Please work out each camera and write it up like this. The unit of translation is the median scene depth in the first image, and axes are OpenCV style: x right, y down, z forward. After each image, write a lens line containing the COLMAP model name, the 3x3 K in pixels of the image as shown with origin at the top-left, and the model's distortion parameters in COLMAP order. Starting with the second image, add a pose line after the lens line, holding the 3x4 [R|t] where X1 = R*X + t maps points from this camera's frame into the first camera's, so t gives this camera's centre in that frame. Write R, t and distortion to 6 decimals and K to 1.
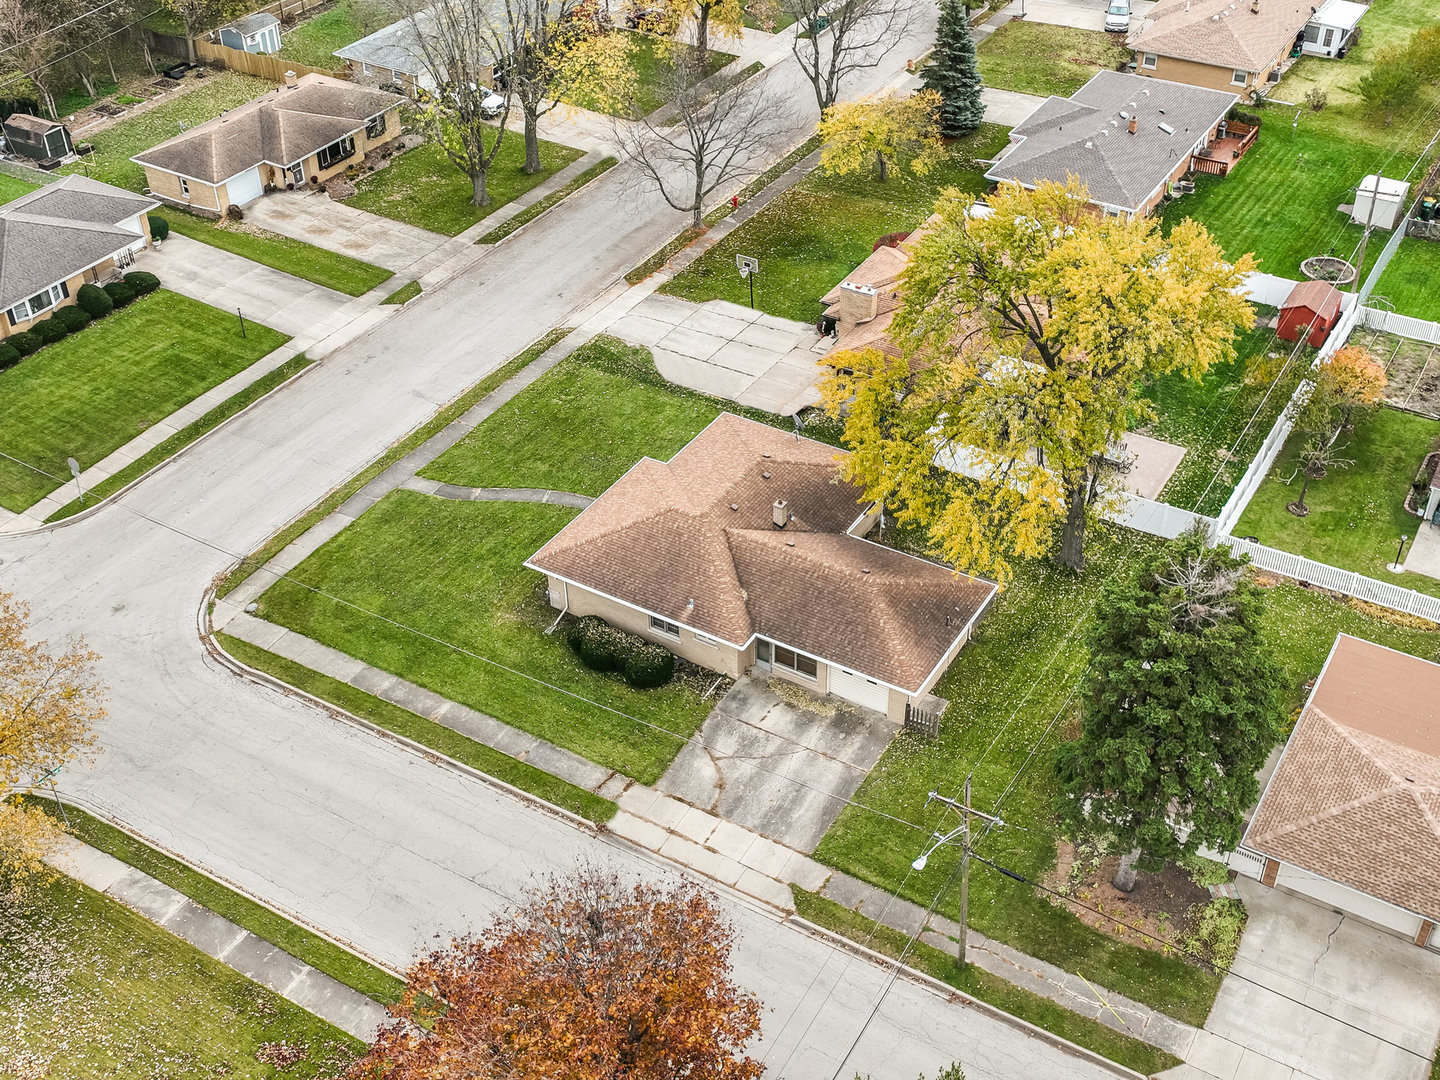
lens RADIAL K [[1623.0, 0, 753.0], [0, 1623.0, 514.1], [0, 0, 1]] dist [0.007199, 0.000000]
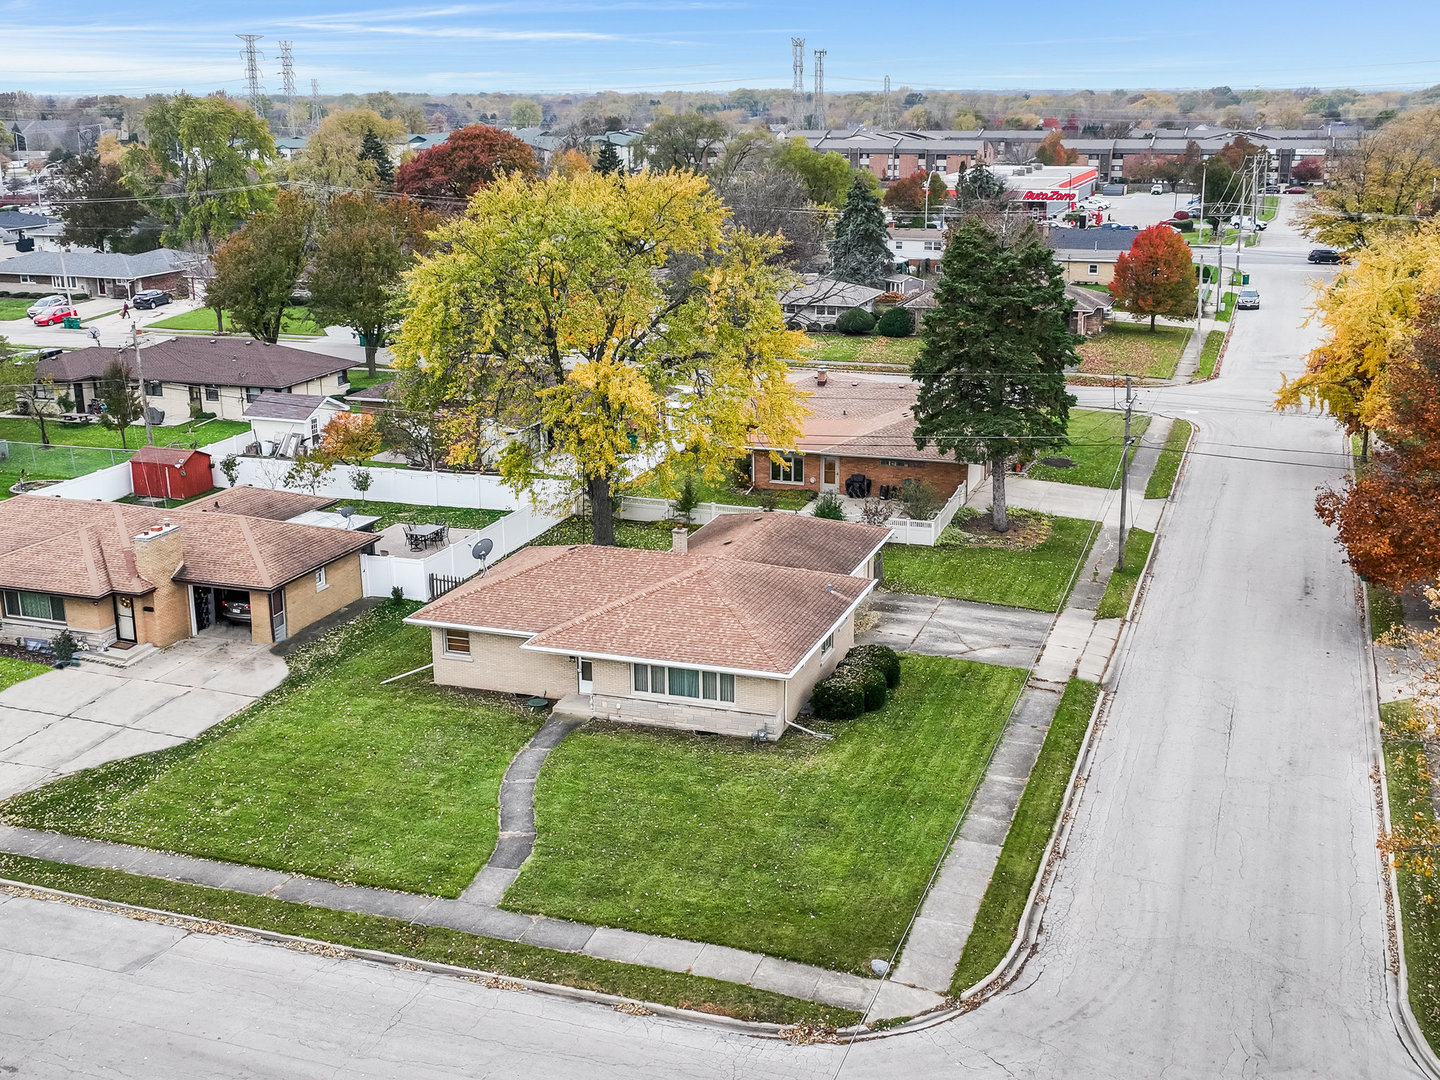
lens RADIAL K [[1623.0, 0, 722.6], [0, 1623.0, 531.8], [0, 0, 1]] dist [0.007199, 0.000000]
pose [[-0.196959, -0.248627, 0.948363, -0.765097], [0.592845, 0.740222, 0.317184, -0.251657], [-0.780859, 0.624705, 0.001604, 0.927213]]
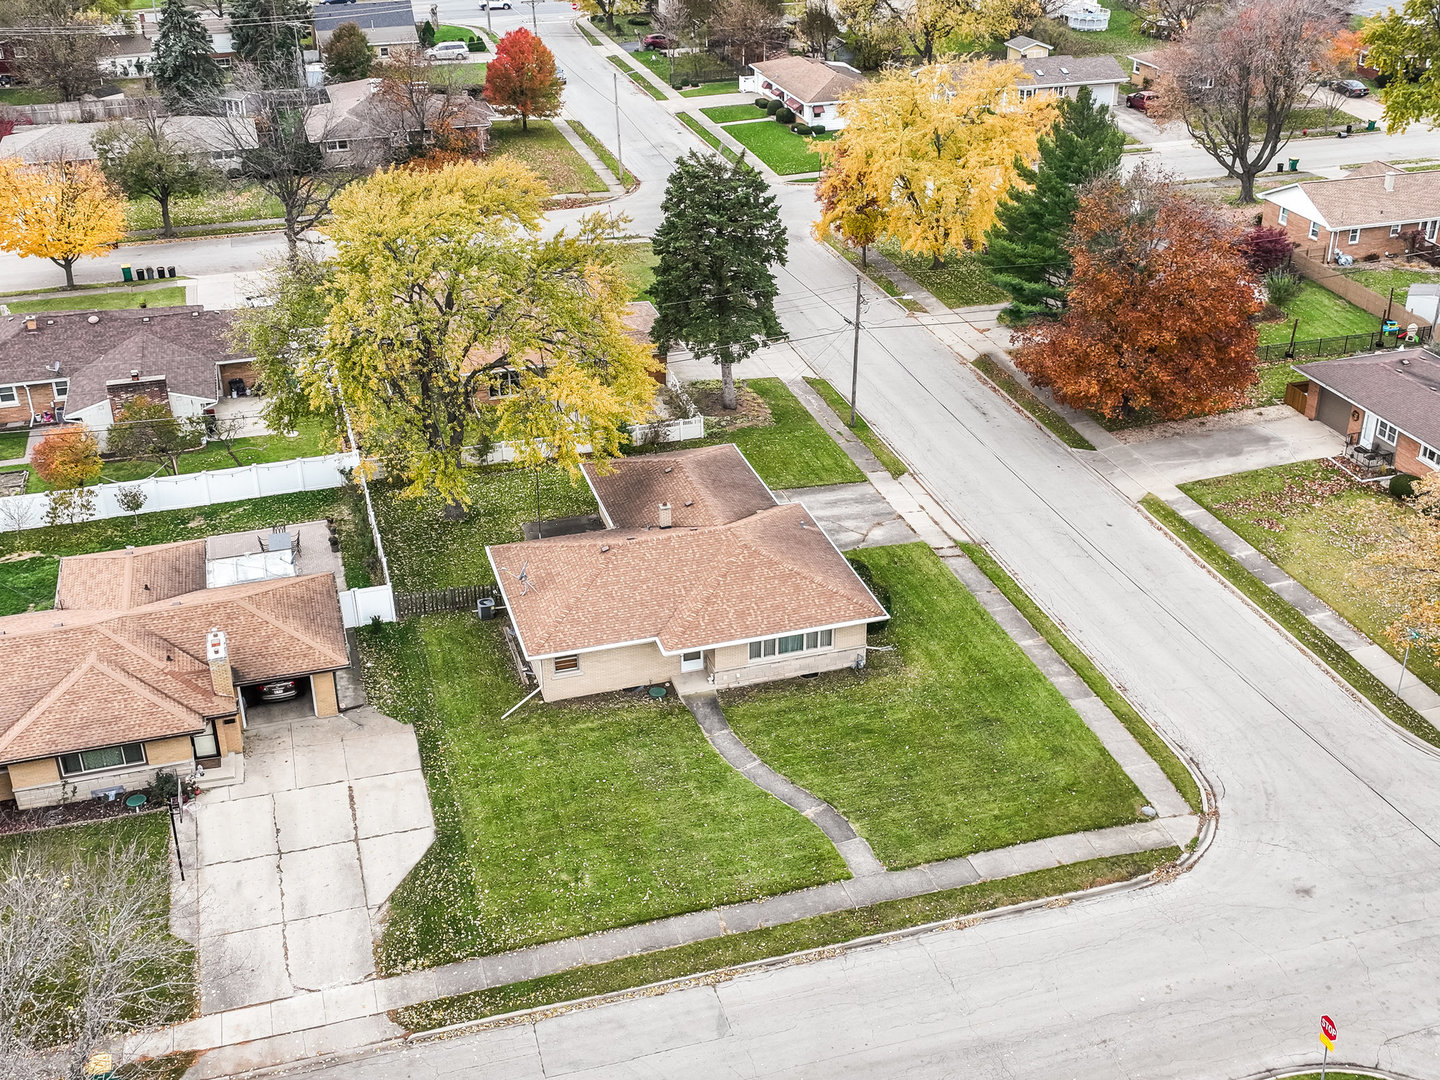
lens RADIAL K [[1623.0, 0, 733.9], [0, 1623.0, 545.9], [0, 0, 1]] dist [0.007199, 0.000000]
pose [[-0.738960, -0.300340, 0.603104, -0.591171], [0.414024, 0.503765, 0.758159, -0.693780], [-0.531528, 0.809949, -0.247914, 1.176496]]
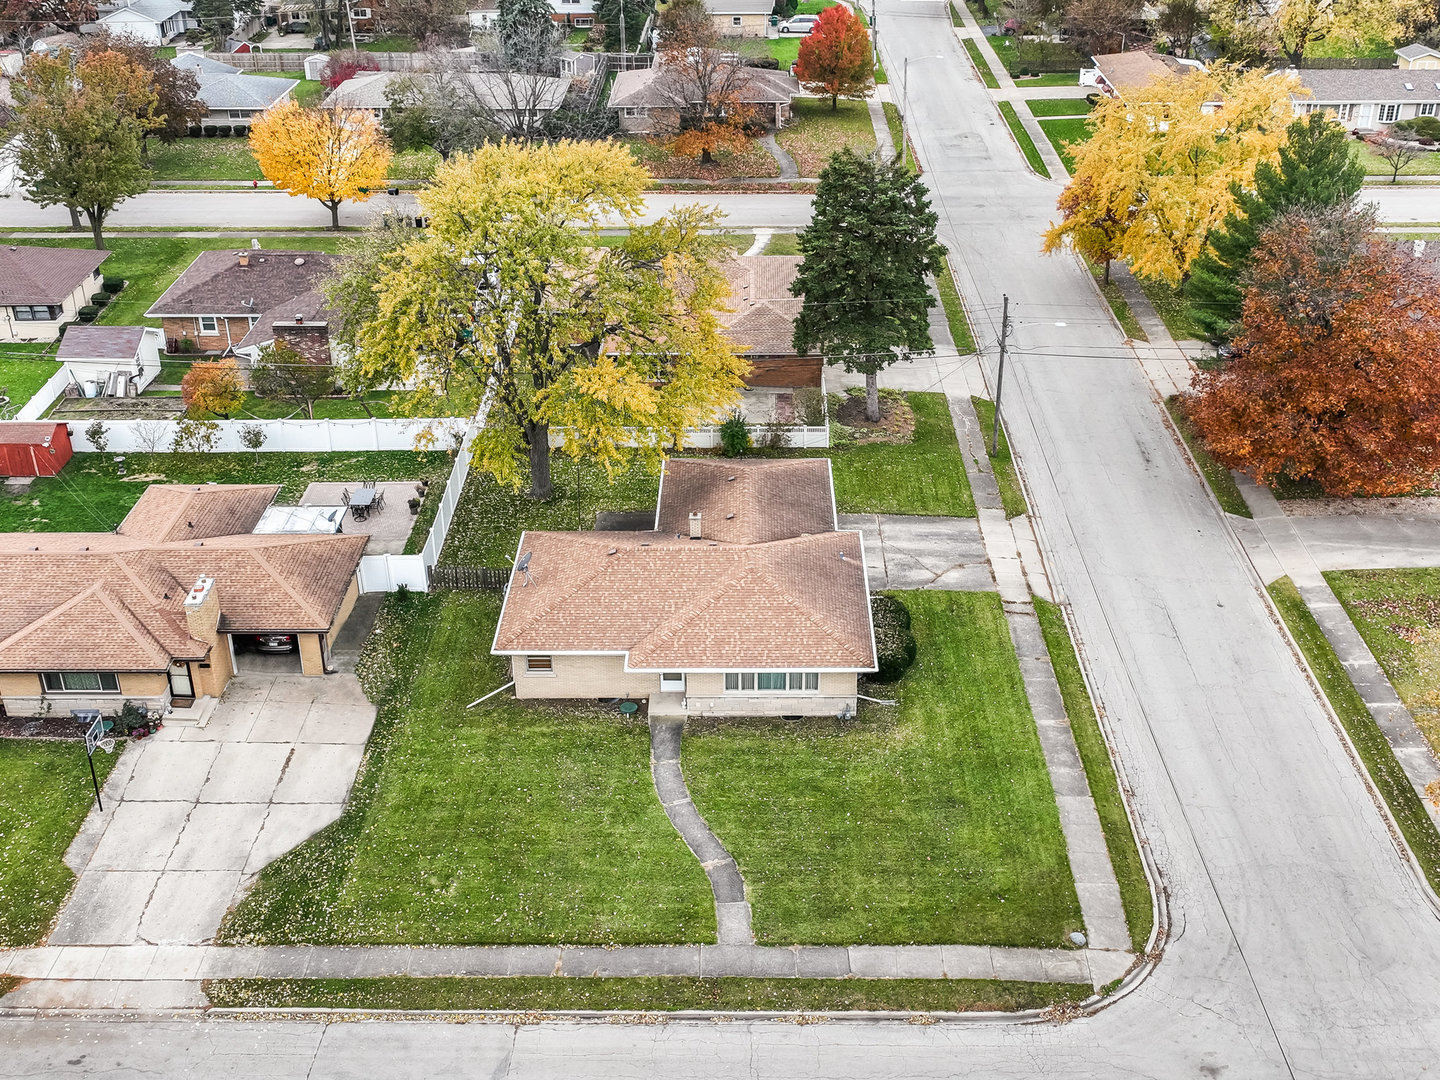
lens RADIAL K [[1623.0, 0, 727.9], [0, 1623.0, 543.7], [0, 0, 1]] dist [0.007199, 0.000000]
pose [[-0.499318, -0.400225, 0.768441, -0.695025], [0.528368, 0.562253, 0.636160, -0.562739], [-0.686665, 0.723665, -0.069277, 1.006233]]
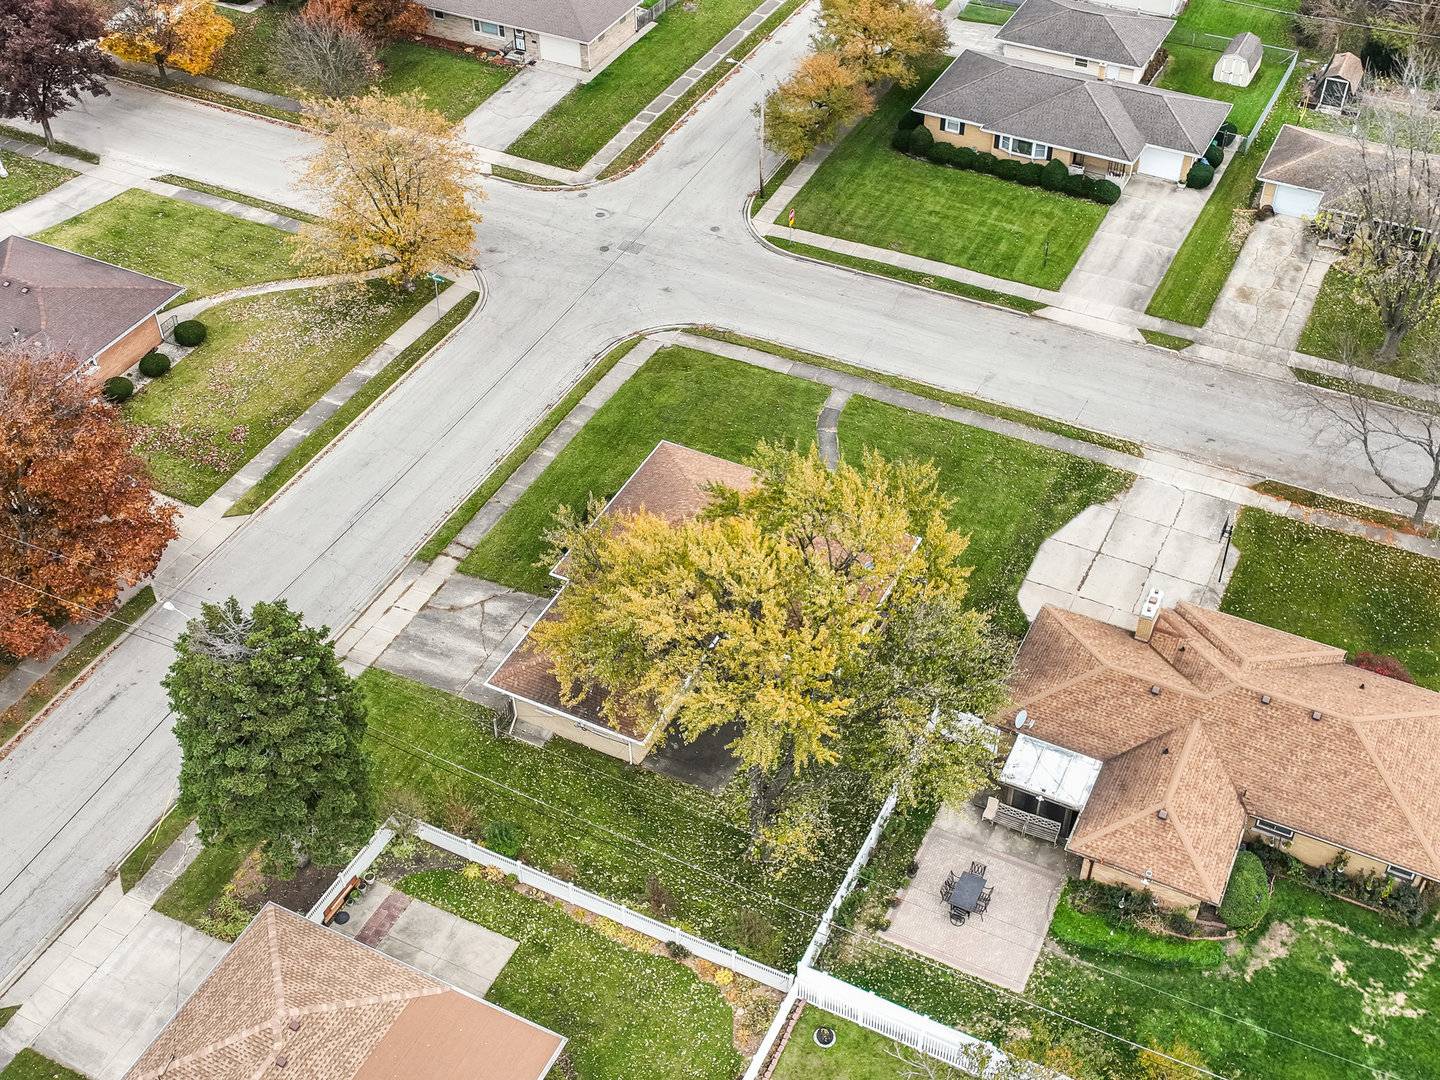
lens RADIAL K [[1623.0, 0, 723.4], [0, 1623.0, 544.2], [0, 0, 1]] dist [0.007199, 0.000000]
pose [[0.073297, 0.675942, -0.733300, 0.734139], [-0.589259, 0.622562, 0.514966, -0.524496], [0.804612, 0.394358, 0.443937, 0.511651]]
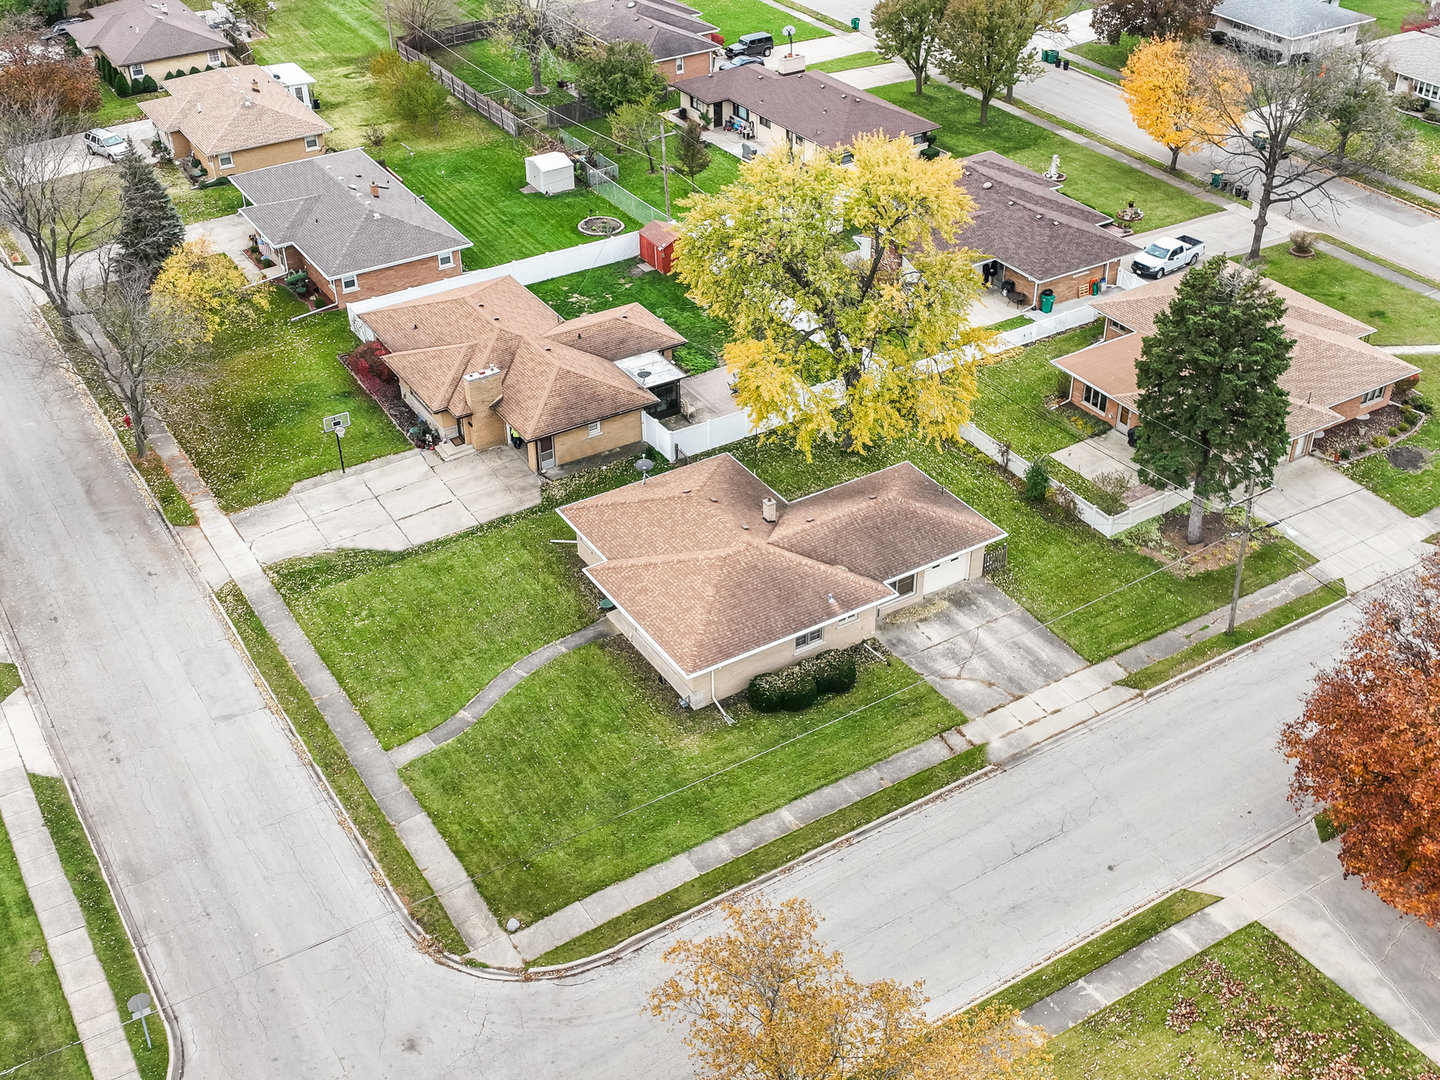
lens RADIAL K [[1623.0, 0, 723.8], [0, 1623.0, 504.6], [0, 0, 1]] dist [0.007199, 0.000000]
pose [[0.459277, -0.483260, 0.745335, -0.761372], [0.534154, 0.820664, 0.202955, -0.227436], [-0.709749, 0.304911, 0.635048, 0.316099]]
